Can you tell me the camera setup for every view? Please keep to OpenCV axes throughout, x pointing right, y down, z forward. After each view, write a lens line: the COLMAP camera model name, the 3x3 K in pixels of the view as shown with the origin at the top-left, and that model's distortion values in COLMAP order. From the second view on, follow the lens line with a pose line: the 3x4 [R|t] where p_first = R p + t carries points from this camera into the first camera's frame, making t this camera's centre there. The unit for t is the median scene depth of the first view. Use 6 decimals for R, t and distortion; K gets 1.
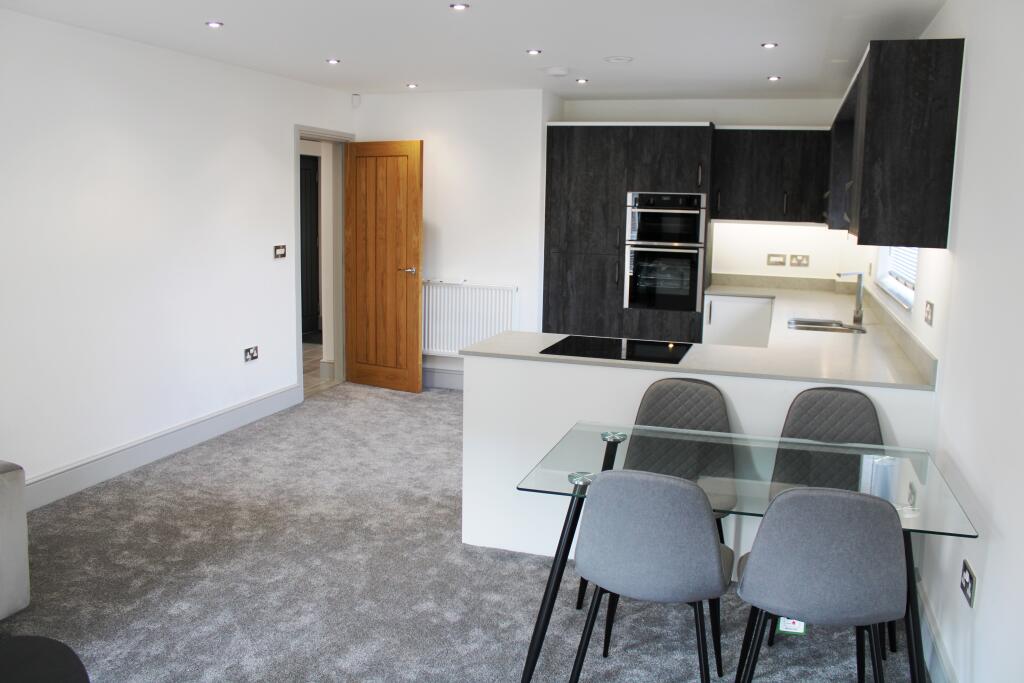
lens RADIAL K [[853.6, 0, 507.2], [0, 853.6, 342.1], [0, 0, 1]] dist [-0.164889, 0.142956]
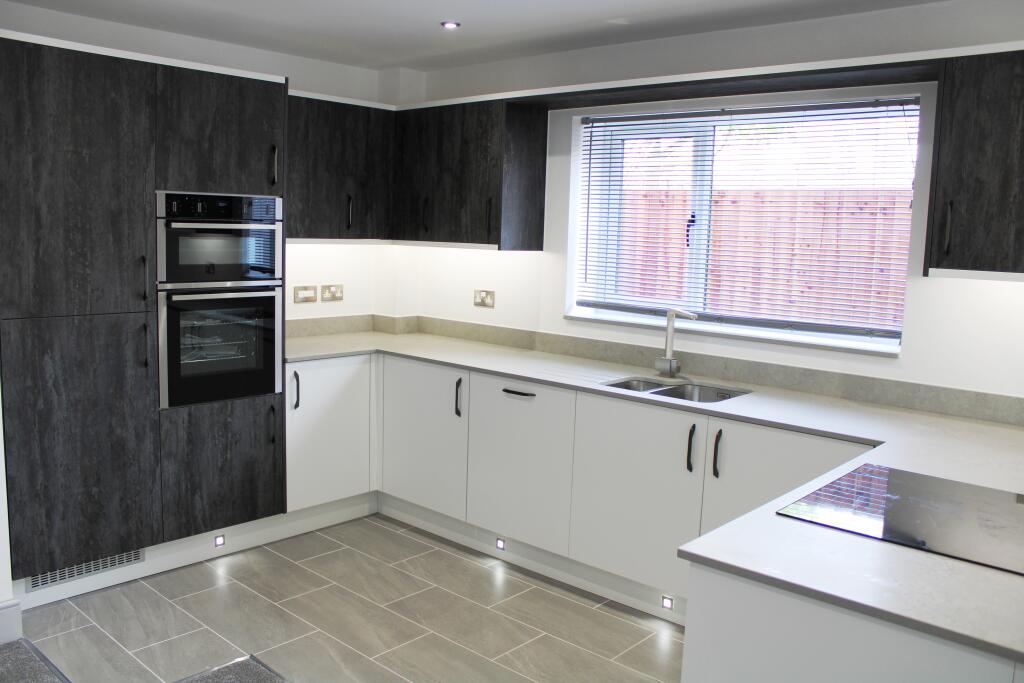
lens RADIAL K [[853.6, 0, 506.3], [0, 853.6, 337.4], [0, 0, 1]] dist [-0.164889, 0.142956]
pose [[0.398880, -0.119503, 0.909183, -0.249290], [0.124087, 0.989387, 0.075605, -0.099240], [-0.908569, 0.082660, 0.409476, 0.599525]]
